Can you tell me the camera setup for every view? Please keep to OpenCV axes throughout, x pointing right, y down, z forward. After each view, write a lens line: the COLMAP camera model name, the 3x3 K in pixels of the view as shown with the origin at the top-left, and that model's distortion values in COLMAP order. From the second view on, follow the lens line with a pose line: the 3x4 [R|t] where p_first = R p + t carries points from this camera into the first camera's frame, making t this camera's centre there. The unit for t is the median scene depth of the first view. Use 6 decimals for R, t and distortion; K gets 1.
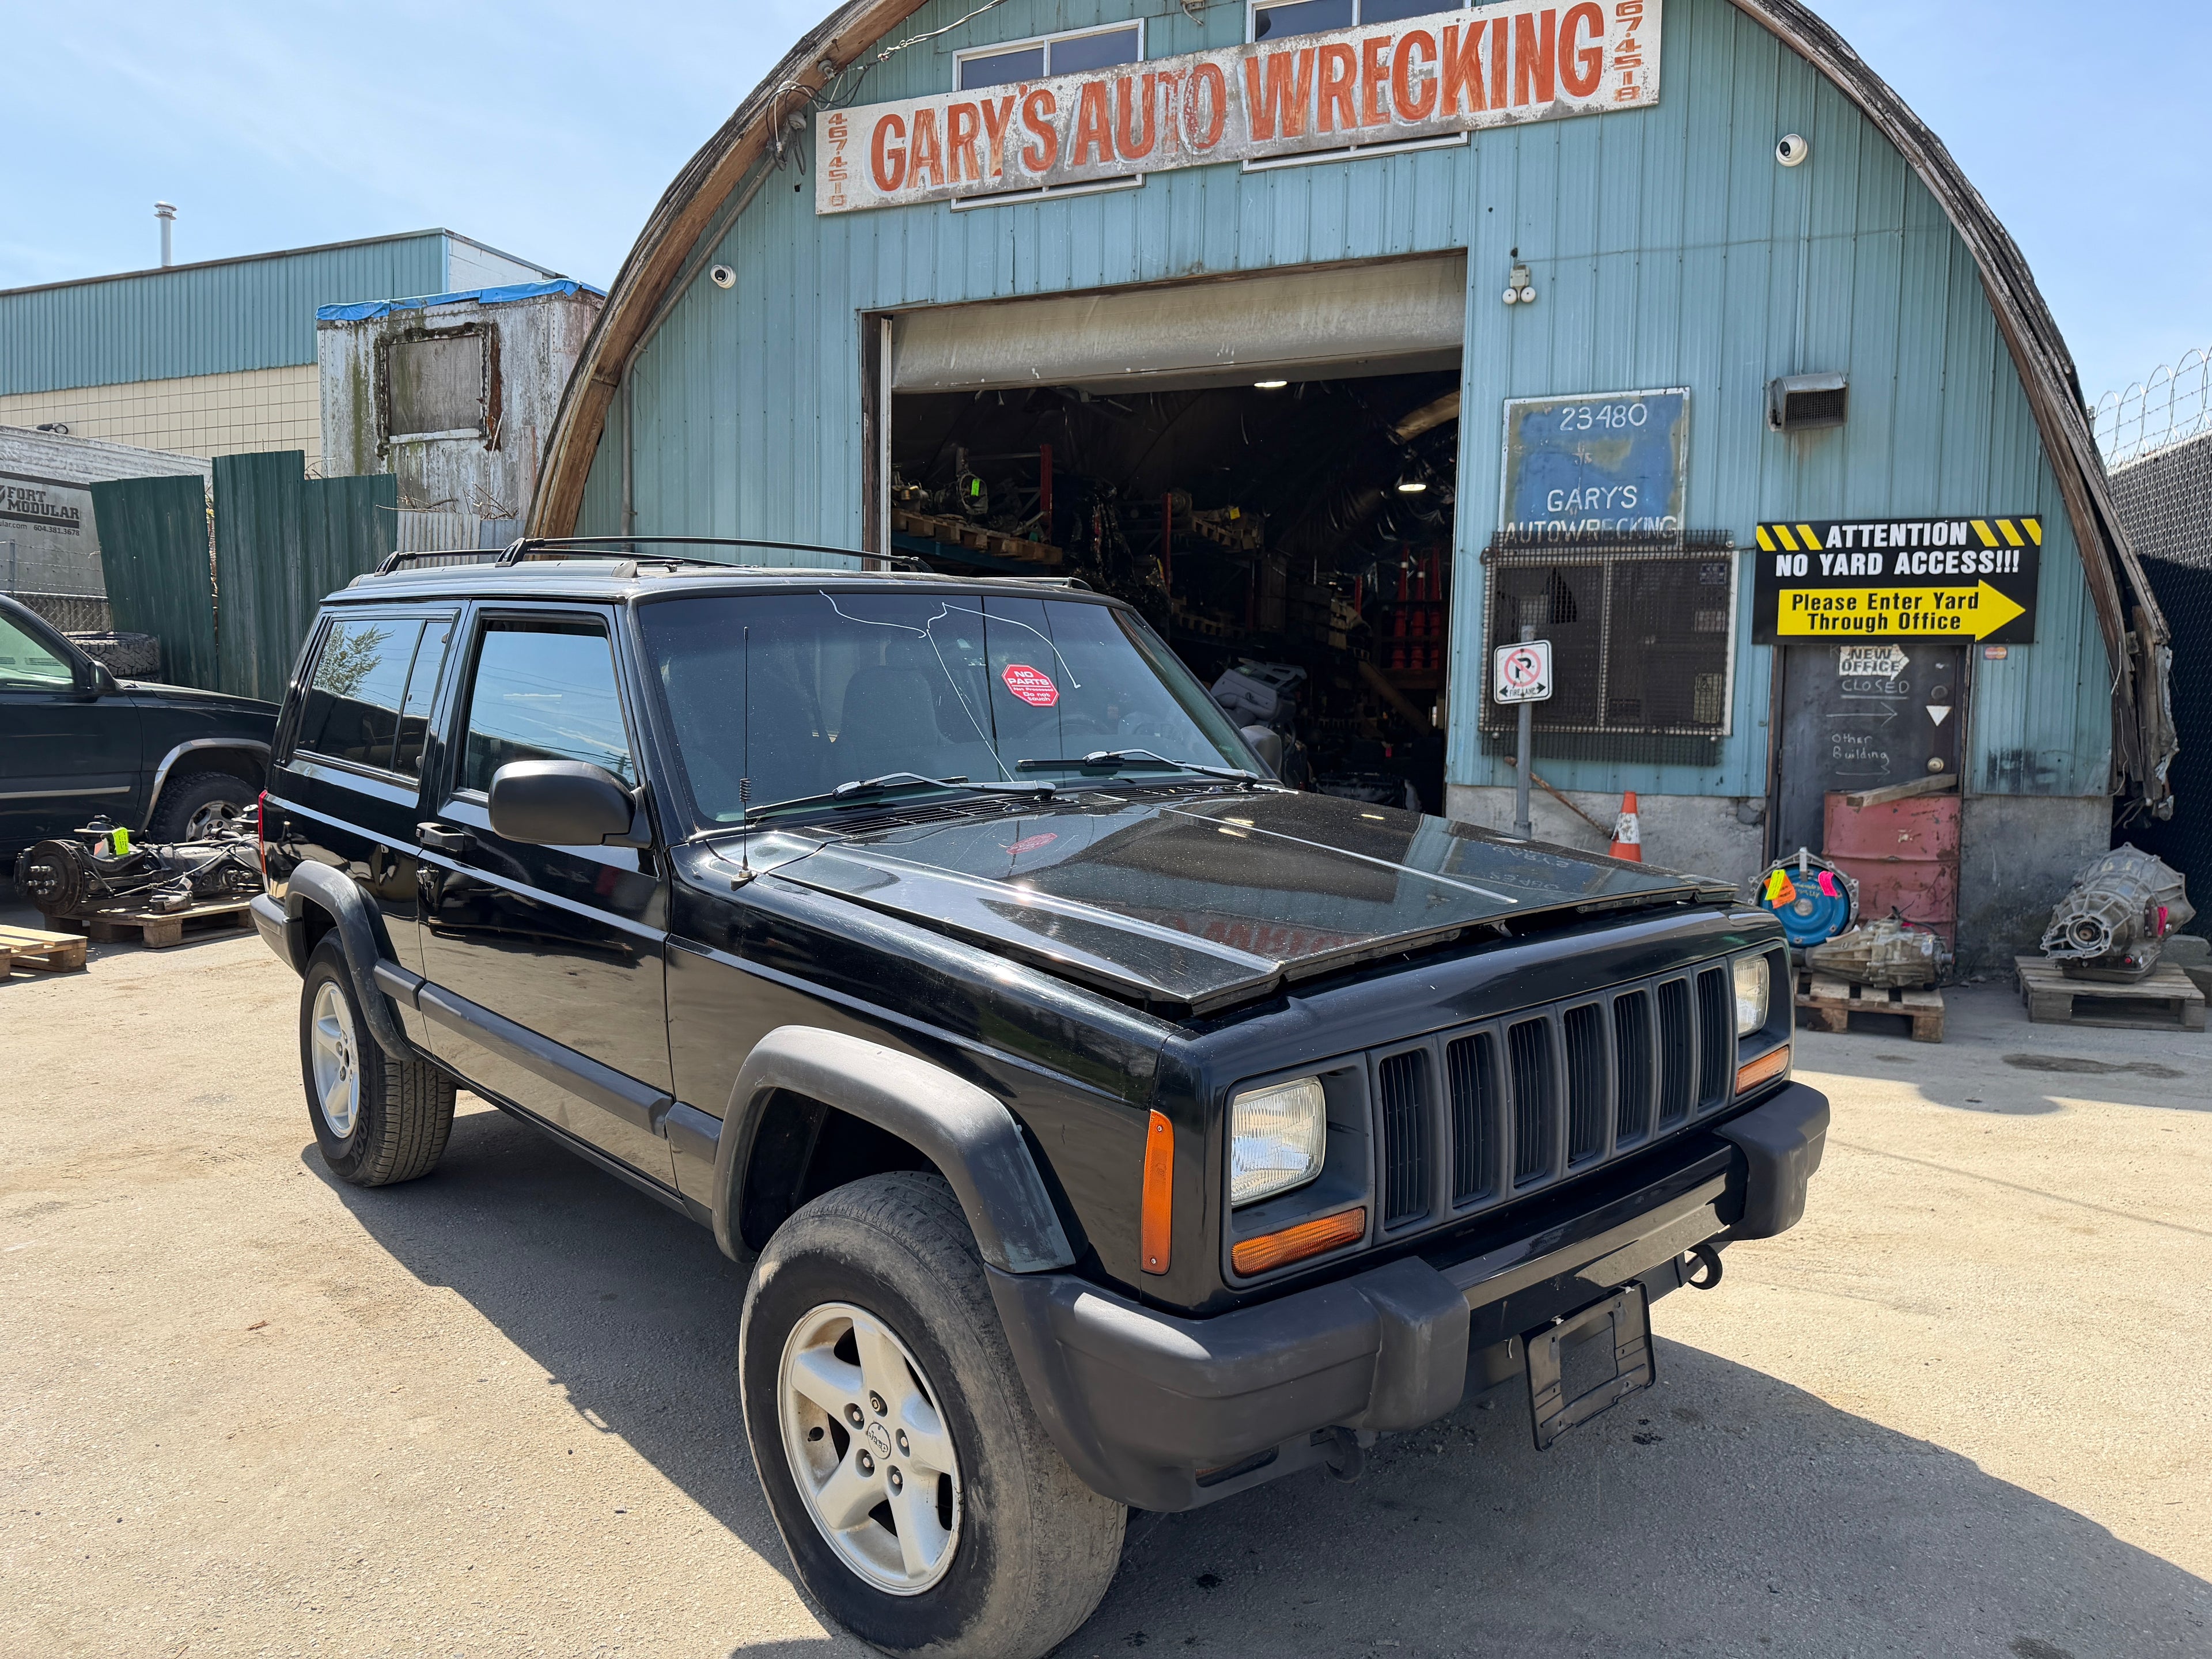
lens RADIAL K [[1566.3, 0, 1098.4], [0, 1566.3, 815.5], [0, 0, 1]] dist [0.024690, -0.035746]
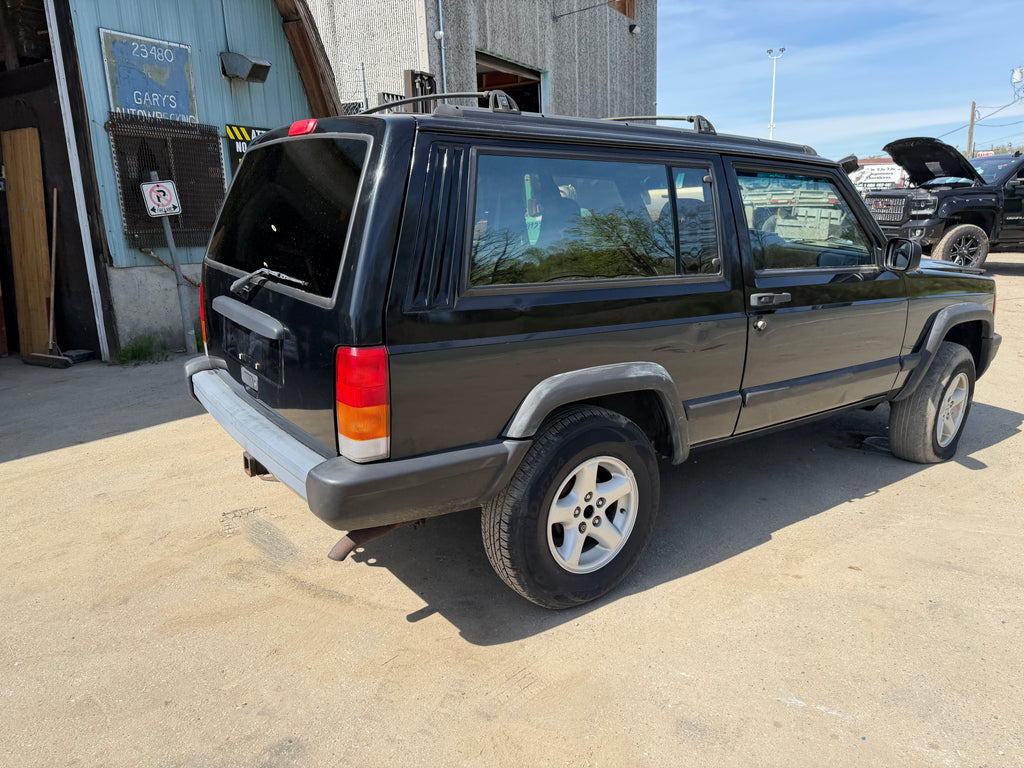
lens RADIAL K [[725.1, 0, 518.3], [0, 725.1, 389.6], [0, 0, 1]] dist [0.024690, -0.035746]
pose [[0.086166, -0.254957, 0.963106, -0.546963], [0.090946, 0.964678, 0.247236, -0.050074], [-0.992121, 0.066288, 0.106310, 0.527386]]
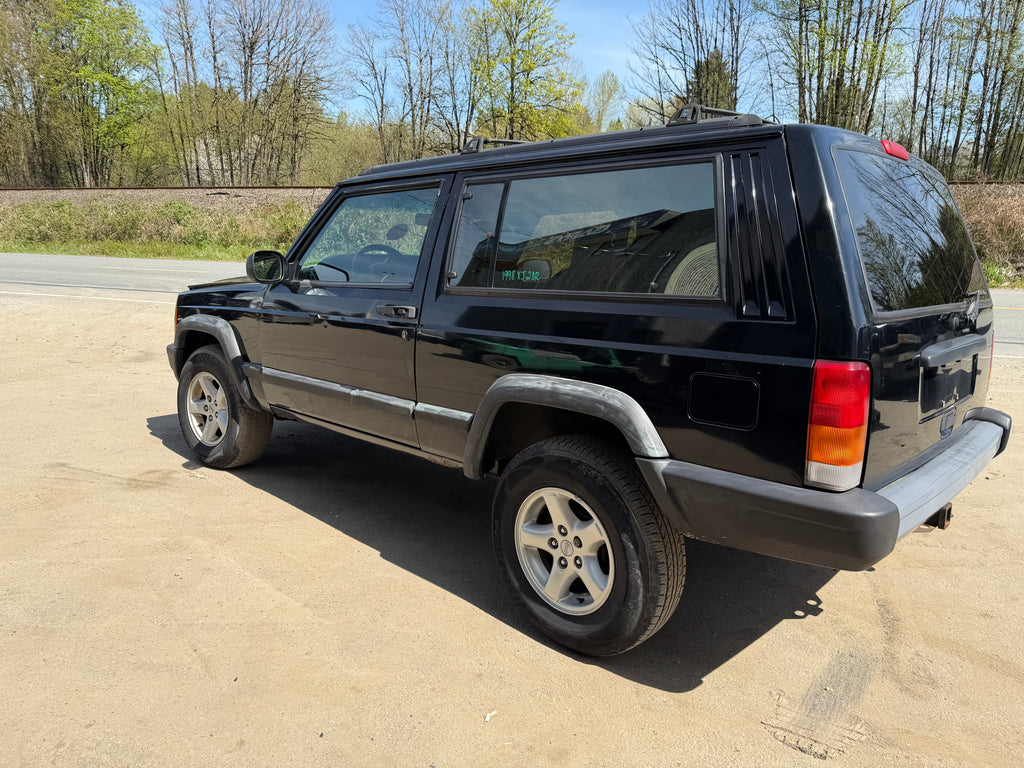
lens RADIAL K [[725.1, 0, 517.9], [0, 725.1, 374.3], [0, 0, 1]] dist [0.024690, -0.035746]
pose [[-0.994319, 0.000692, -0.106435, -0.049459], [-0.028198, 0.962536, 0.269685, -0.077463], [0.102634, 0.271154, -0.957048, 0.931893]]
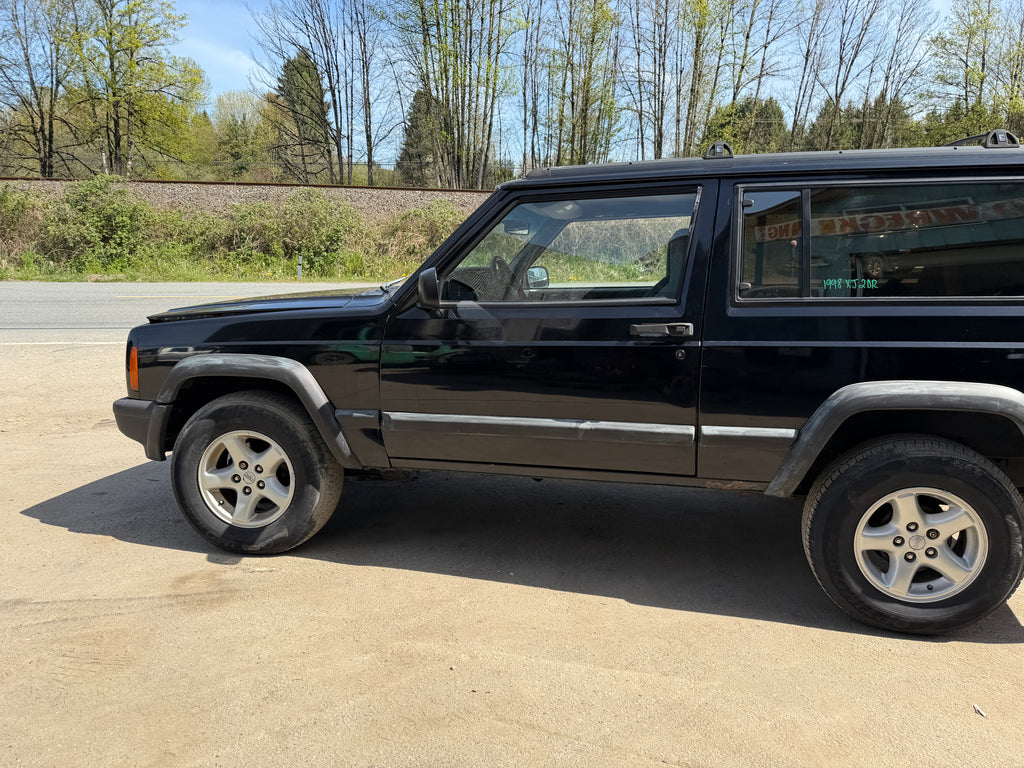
lens RADIAL K [[725.1, 0, 518.1], [0, 725.1, 380.9], [0, 0, 1]] dist [0.024690, -0.035746]
pose [[-0.804841, 0.099130, -0.585153, 0.216667], [-0.063692, 0.965831, 0.251225, -0.064587], [0.590063, 0.239466, -0.771027, 0.792177]]
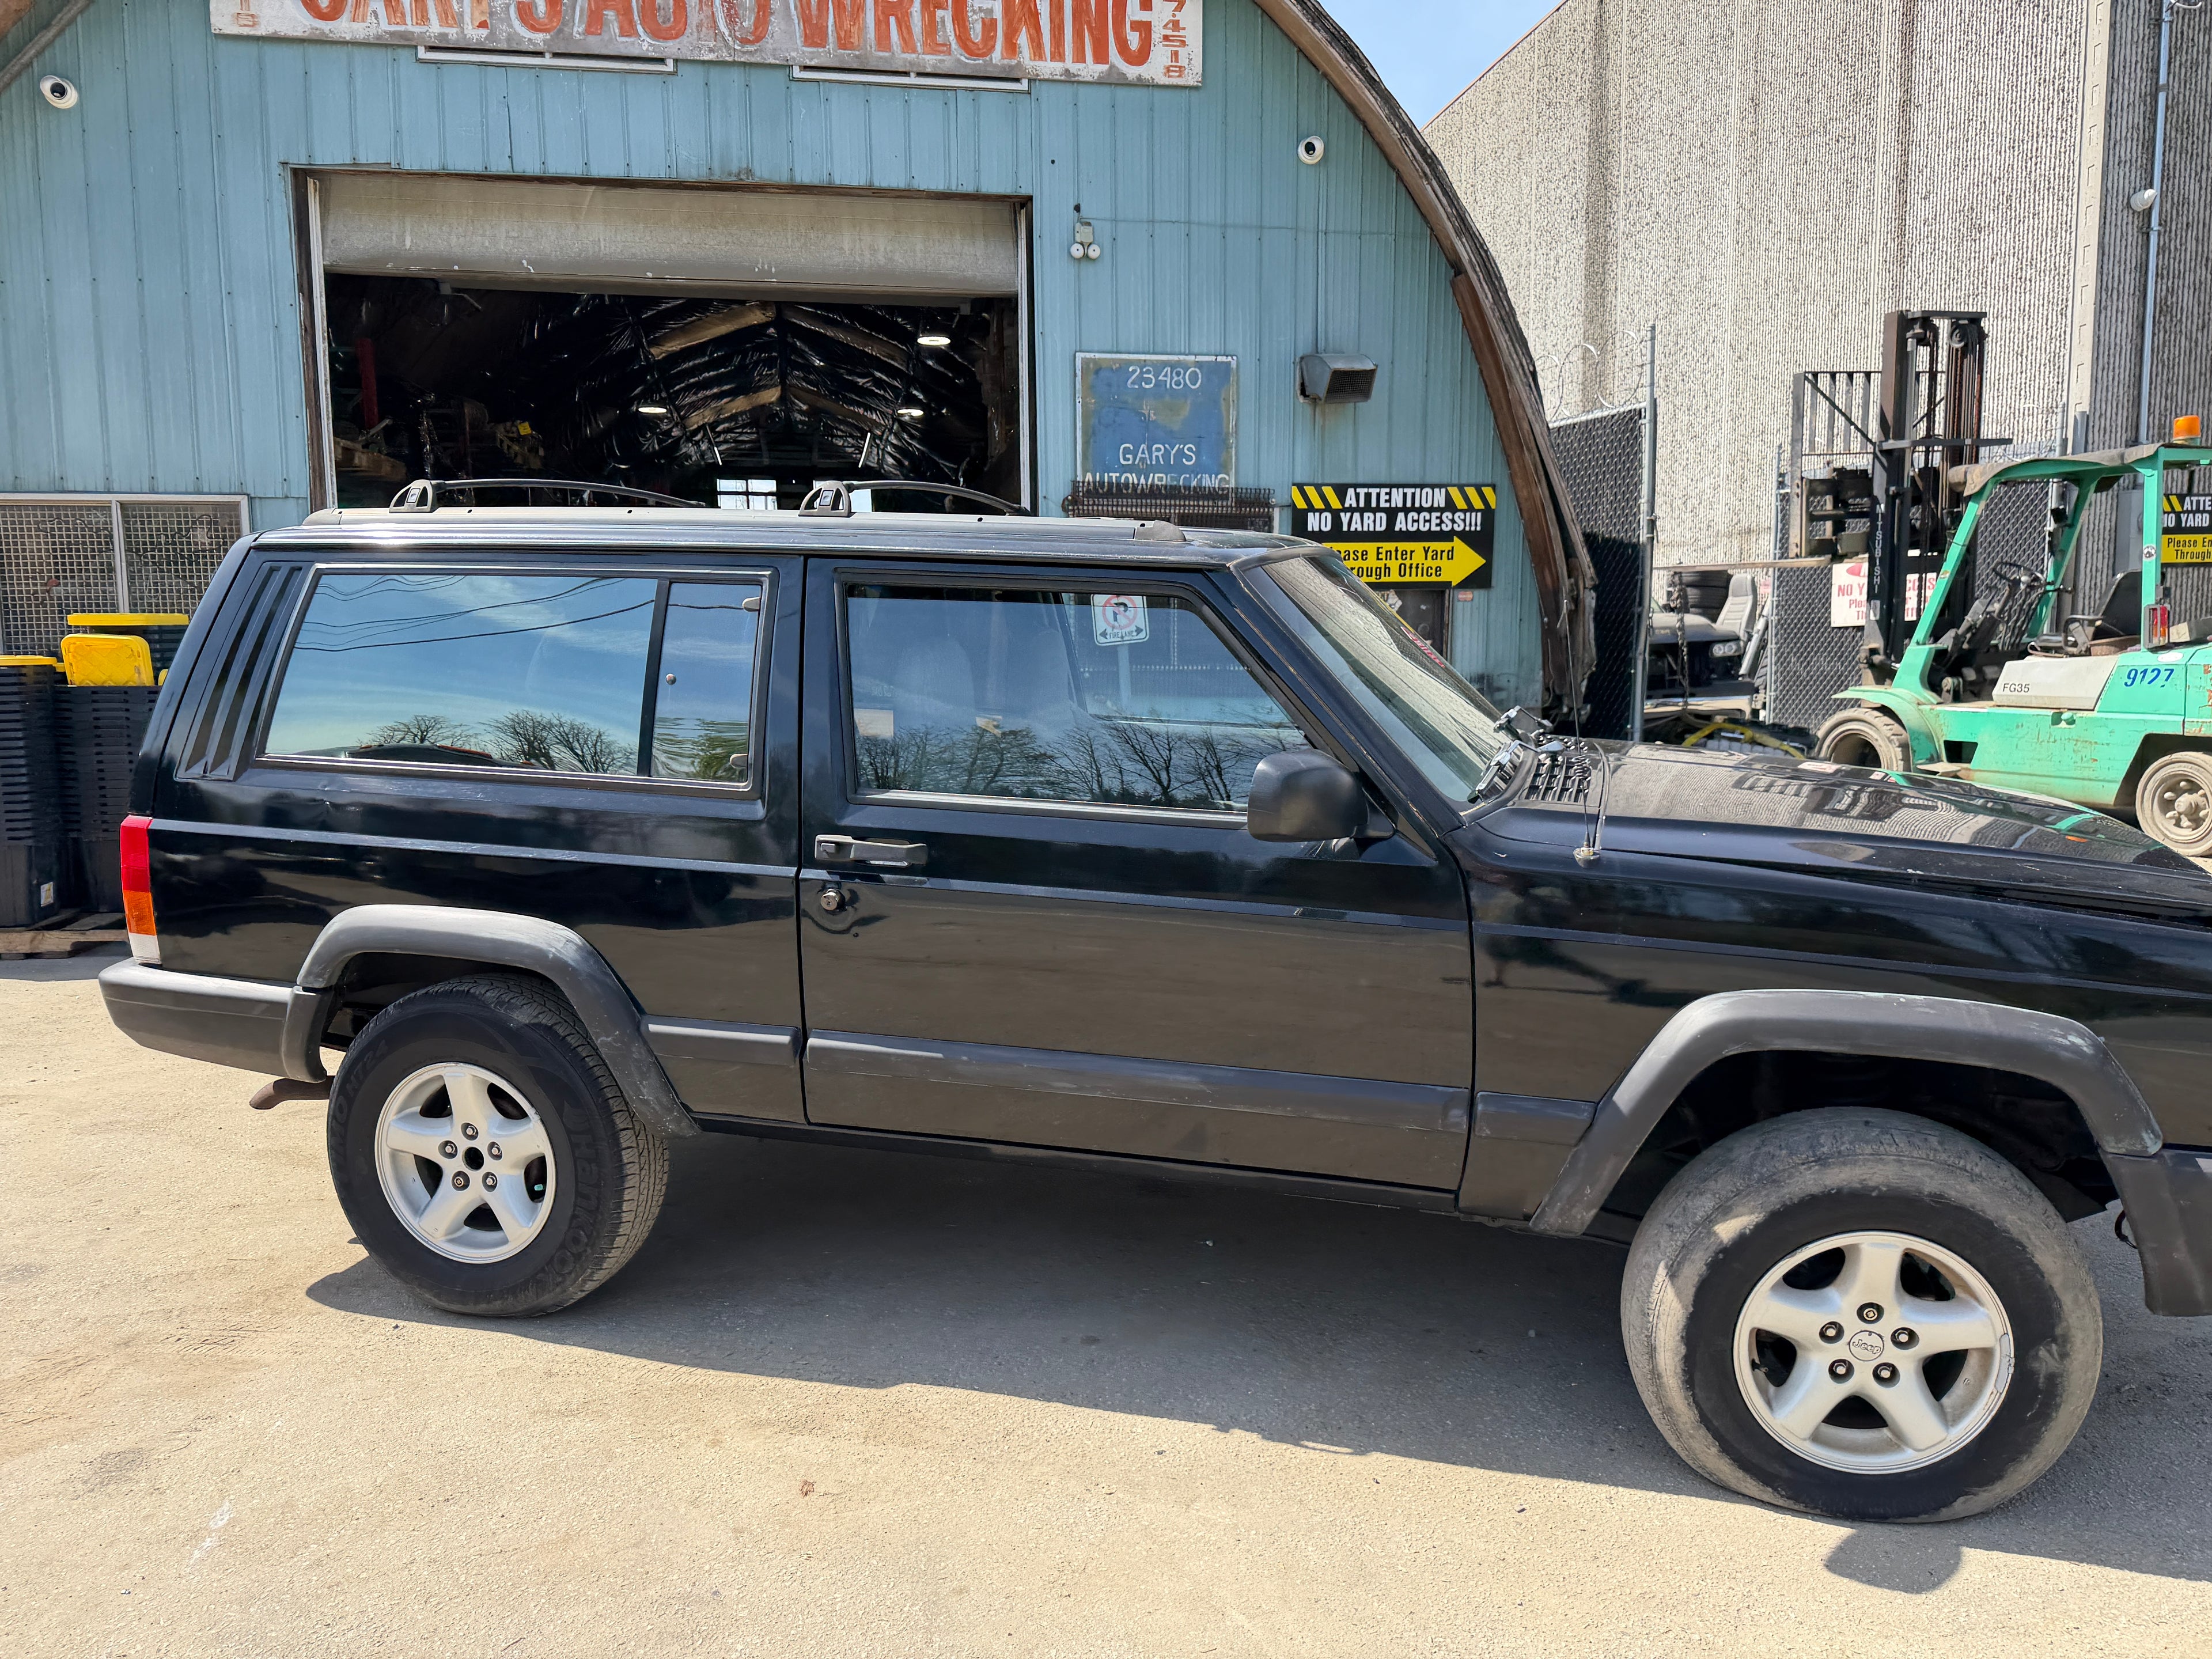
lens RADIAL K [[1566.3, 0, 1112.3], [0, 1566.3, 844.4], [0, 0, 1]] dist [0.024690, -0.035746]
pose [[0.831680, -0.090913, 0.547762, -0.332455], [0.056874, 0.995264, 0.078834, -0.020752], [-0.552335, -0.034411, 0.832912, 0.109765]]
